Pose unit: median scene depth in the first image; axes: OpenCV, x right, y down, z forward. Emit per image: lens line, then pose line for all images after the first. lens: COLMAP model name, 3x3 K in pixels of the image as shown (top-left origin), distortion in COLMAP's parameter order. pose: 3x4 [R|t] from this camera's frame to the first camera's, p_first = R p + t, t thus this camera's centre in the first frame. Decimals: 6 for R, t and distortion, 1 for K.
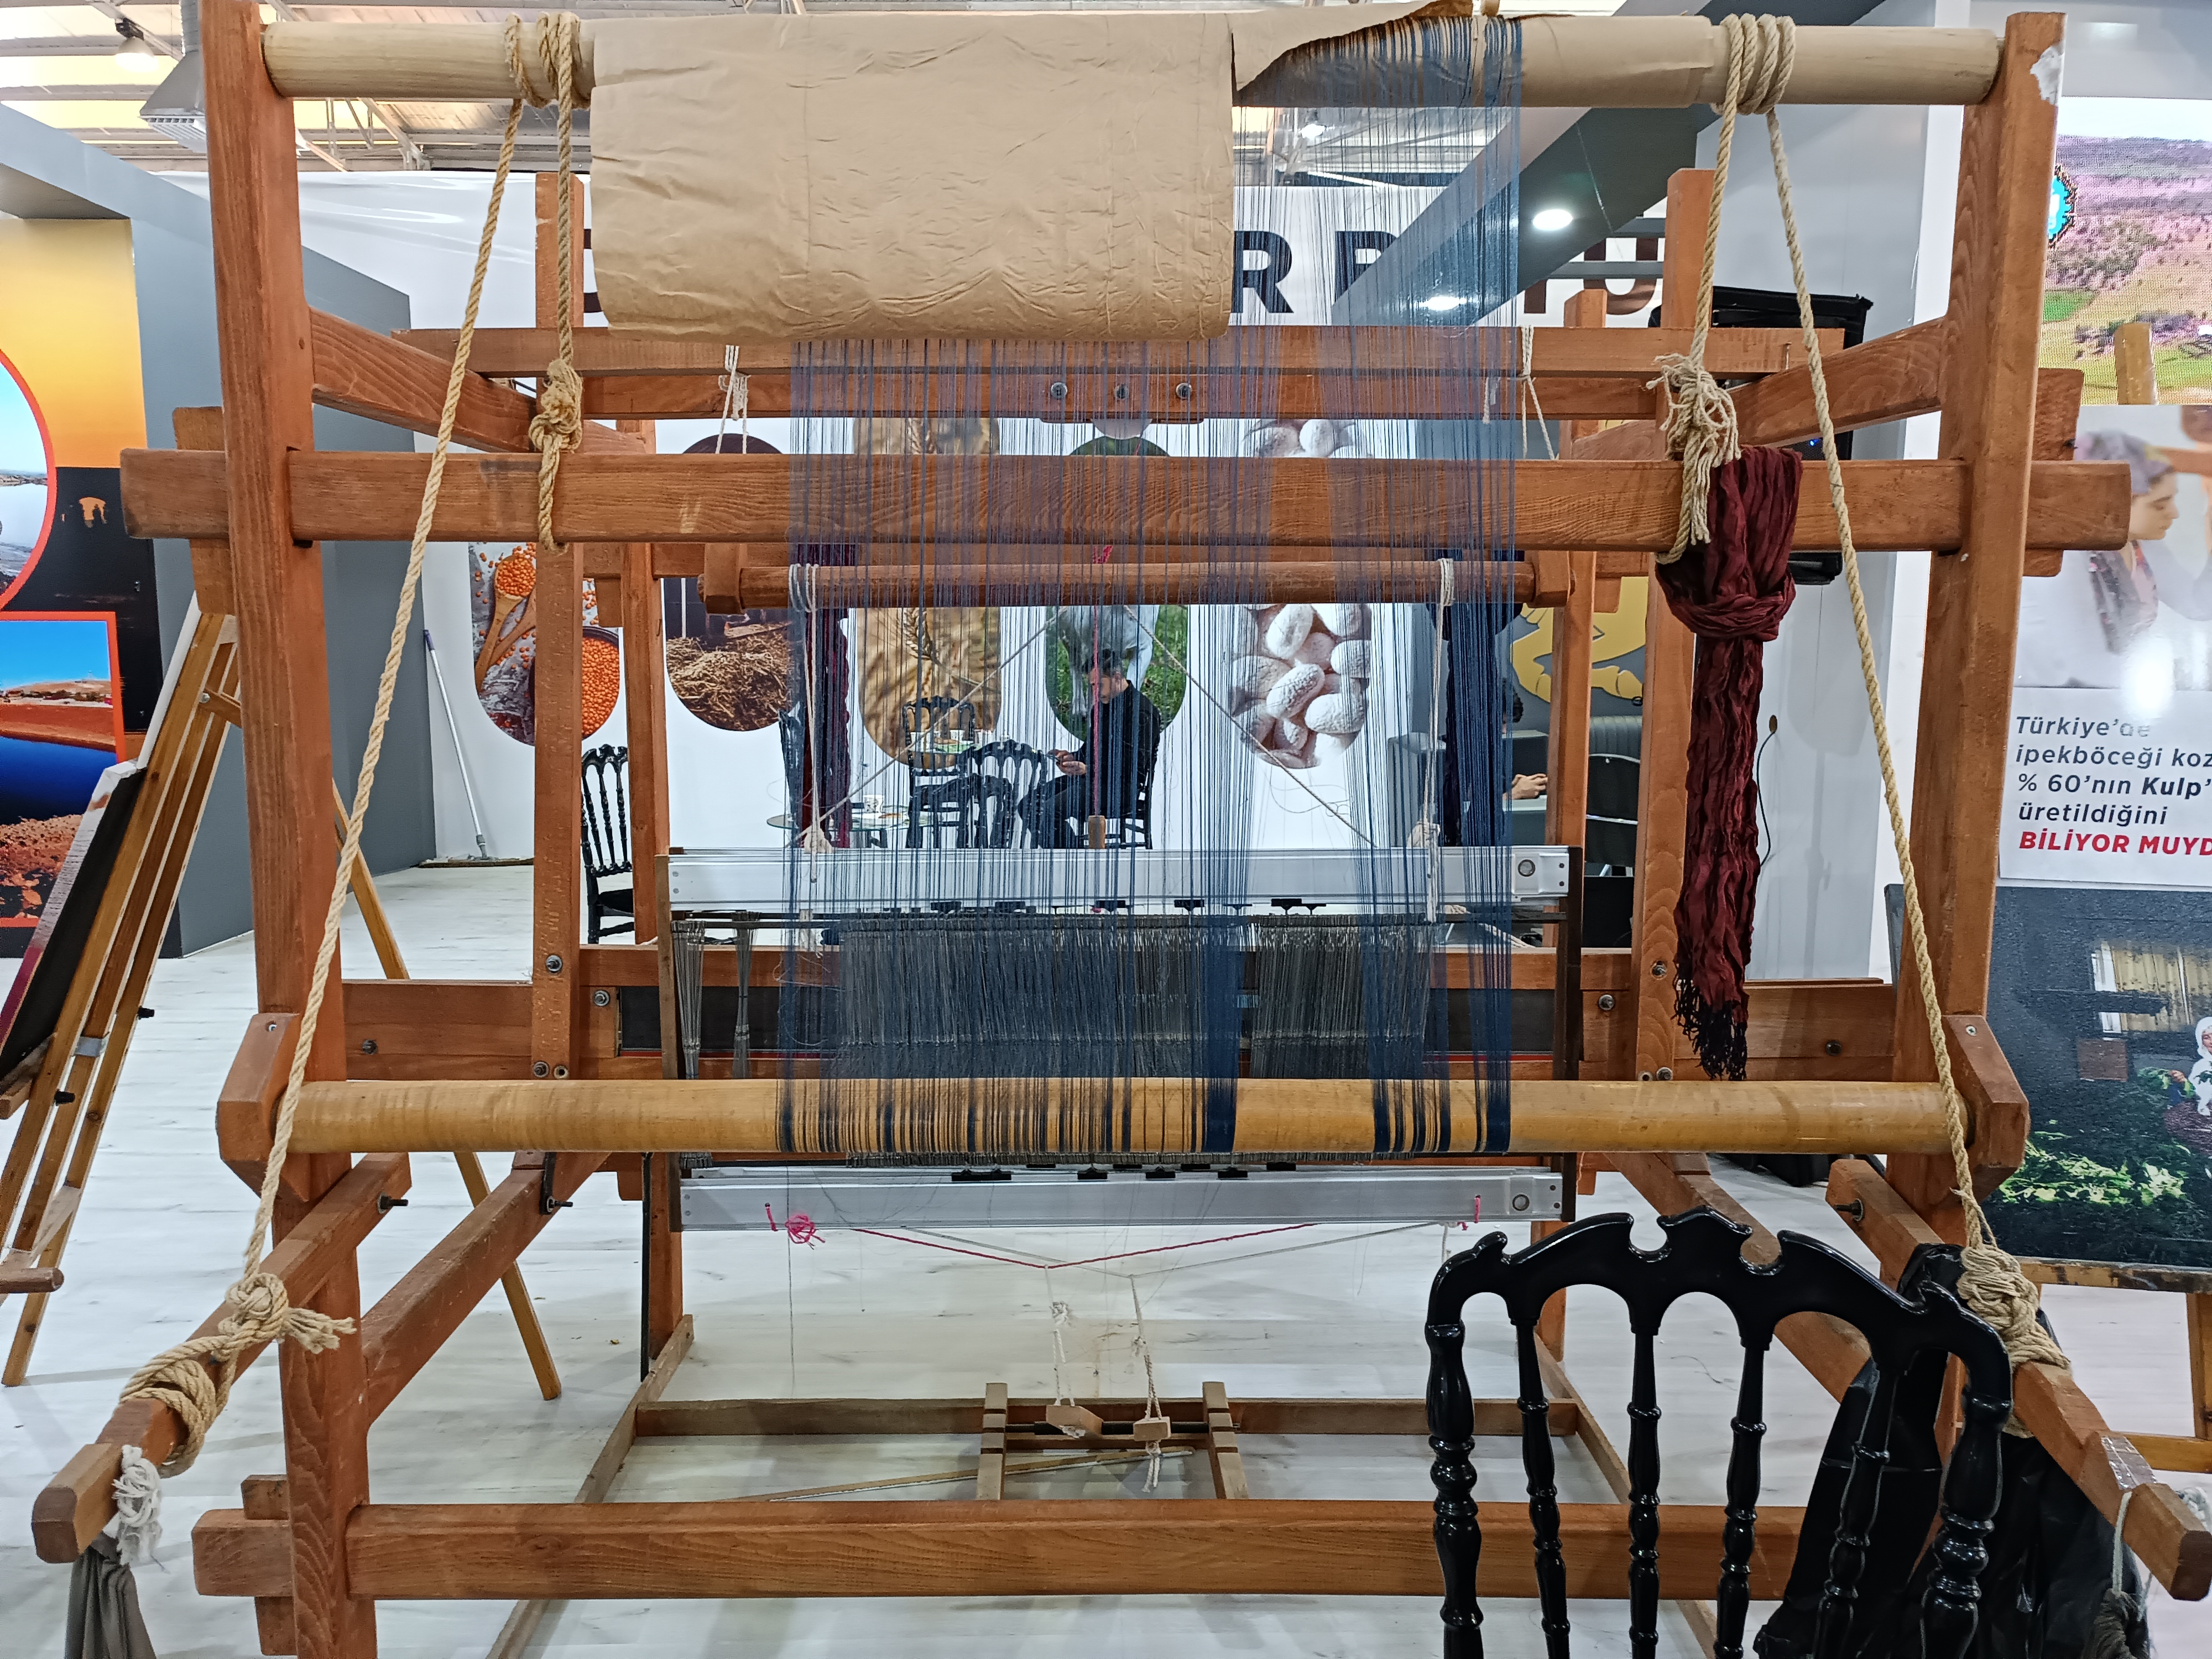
lens RADIAL K [[1595.1, 0, 1101.8], [0, 1595.1, 827.3], [0, 0, 1]] dist [0.024803, -0.012640]
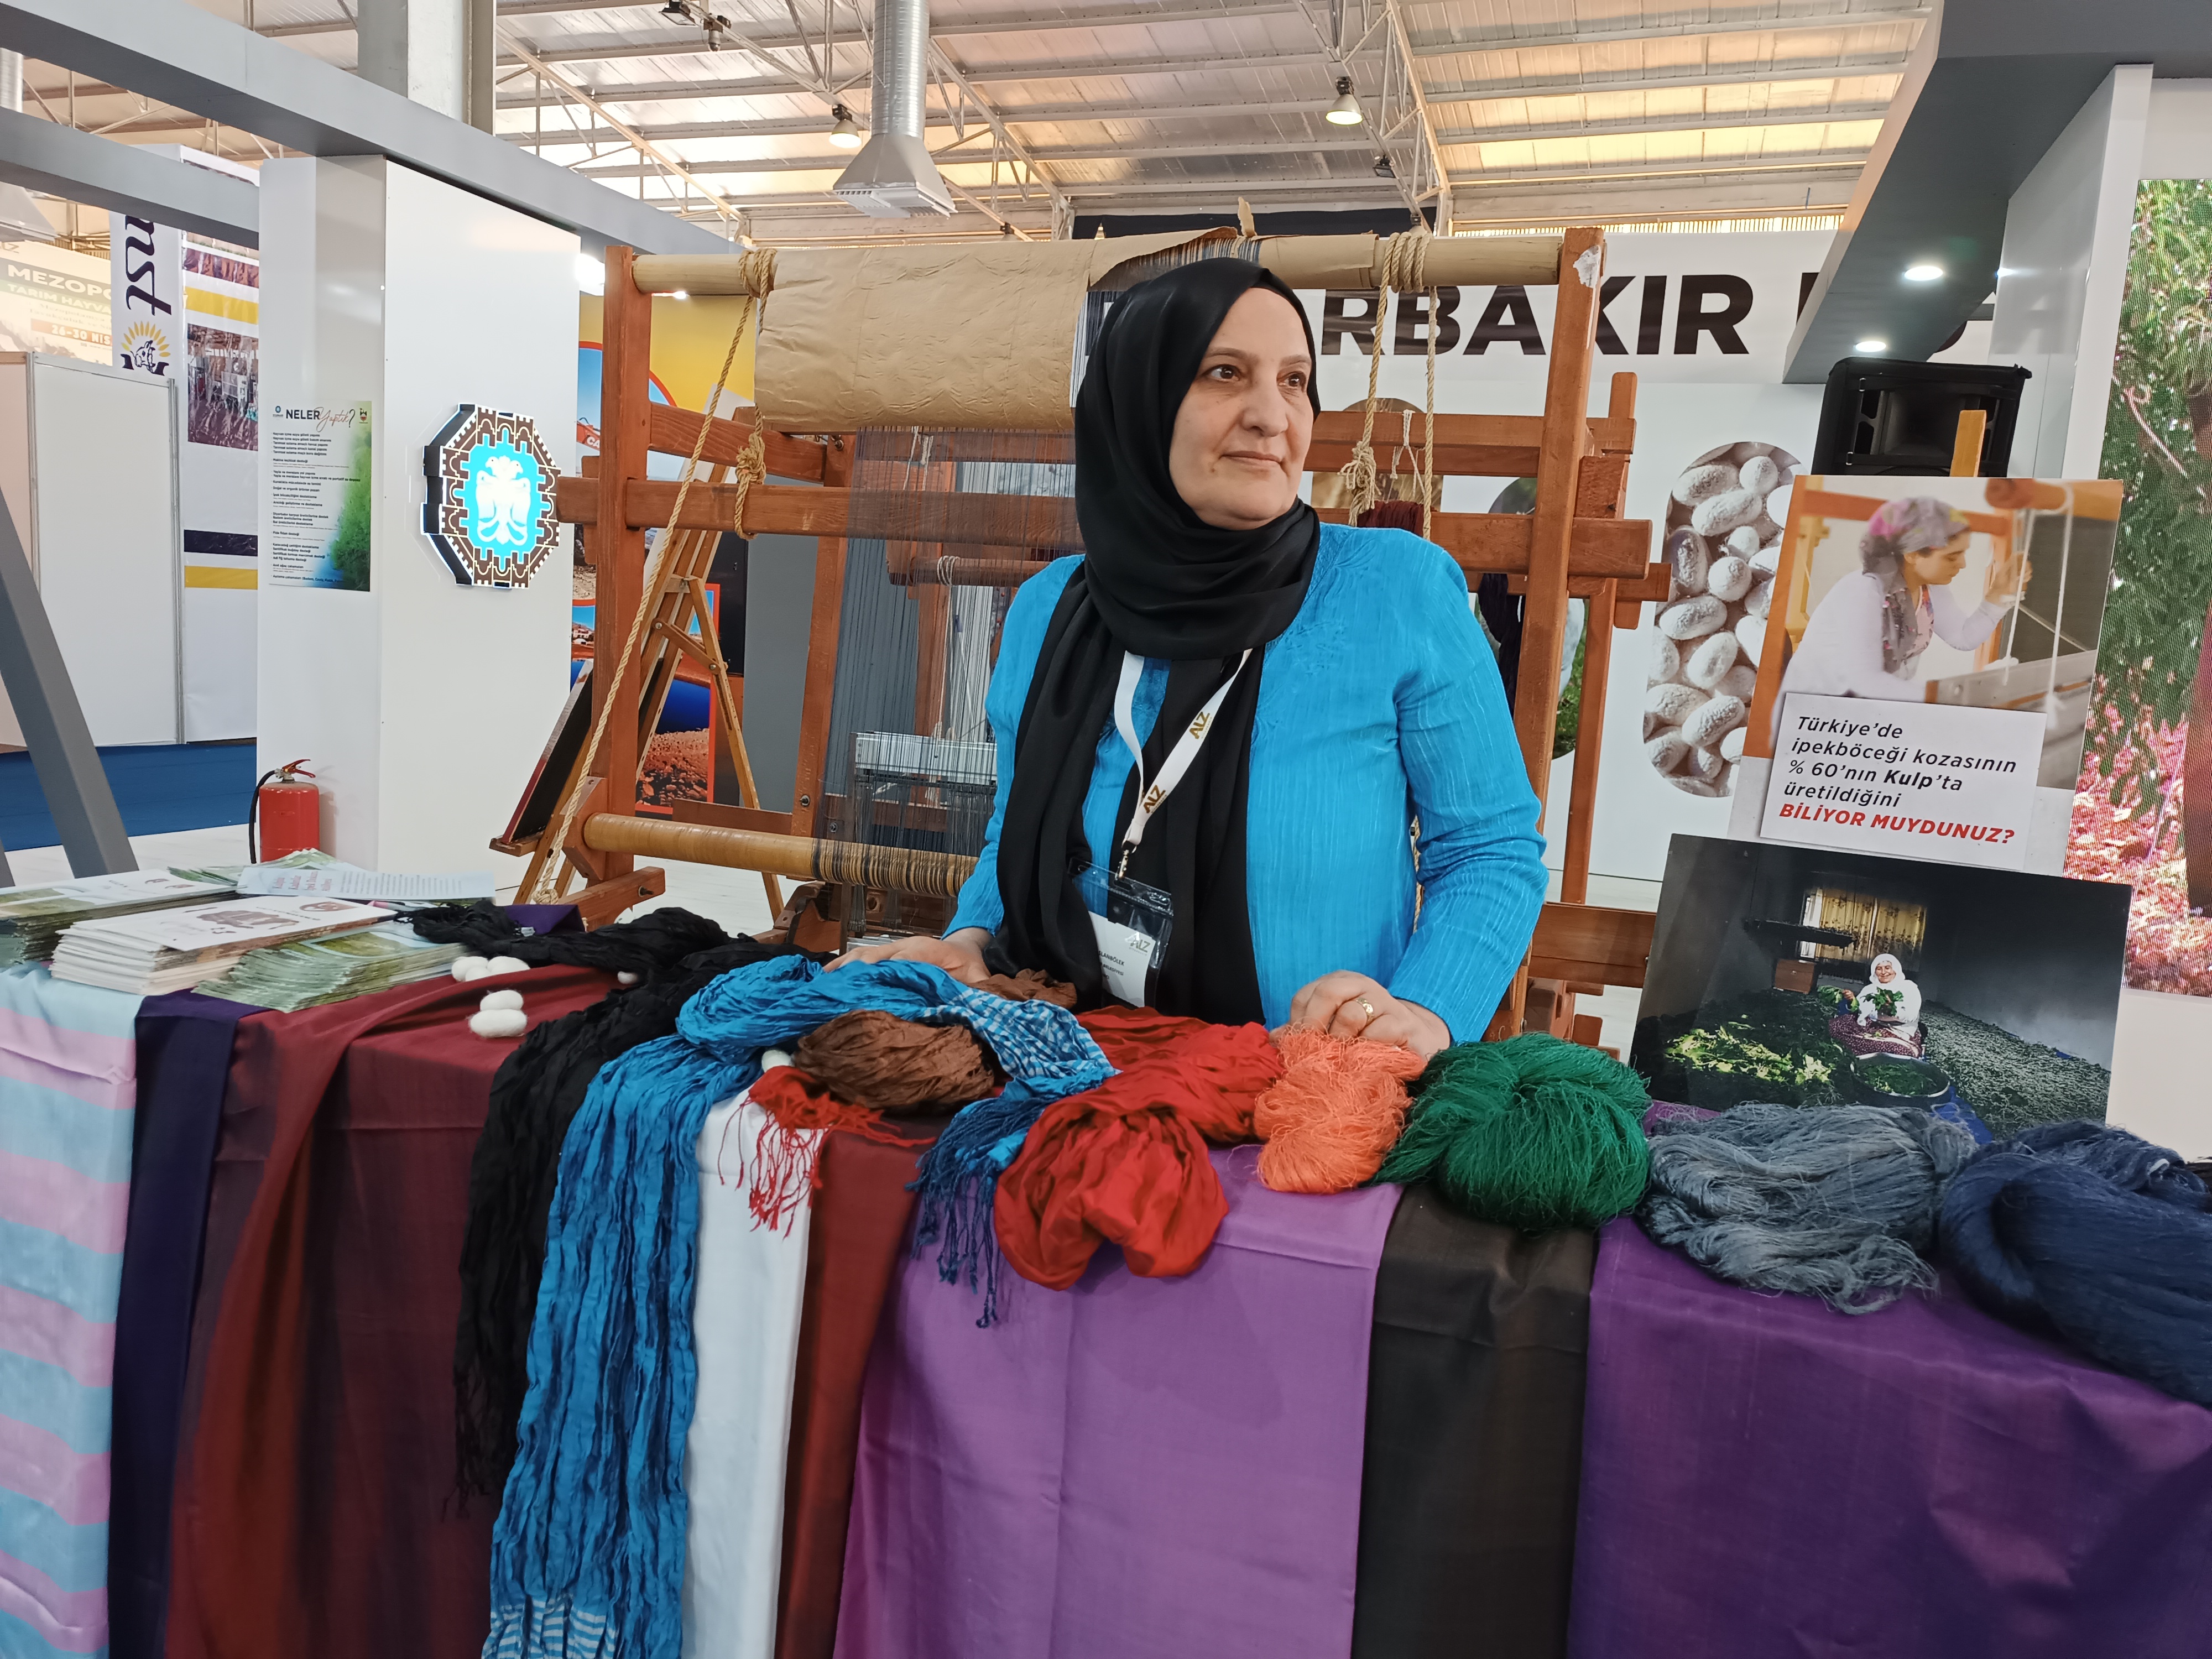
lens RADIAL K [[1595.1, 0, 1105.0], [0, 1595.1, 829.4], [0, 0, 1]] dist [0.024803, -0.012640]
pose [[0.931007, 0.103490, -0.350023, 0.532780], [-0.107434, 0.994179, 0.008189, 0.073794], [0.348833, 0.029980, 0.936705, -0.412397]]
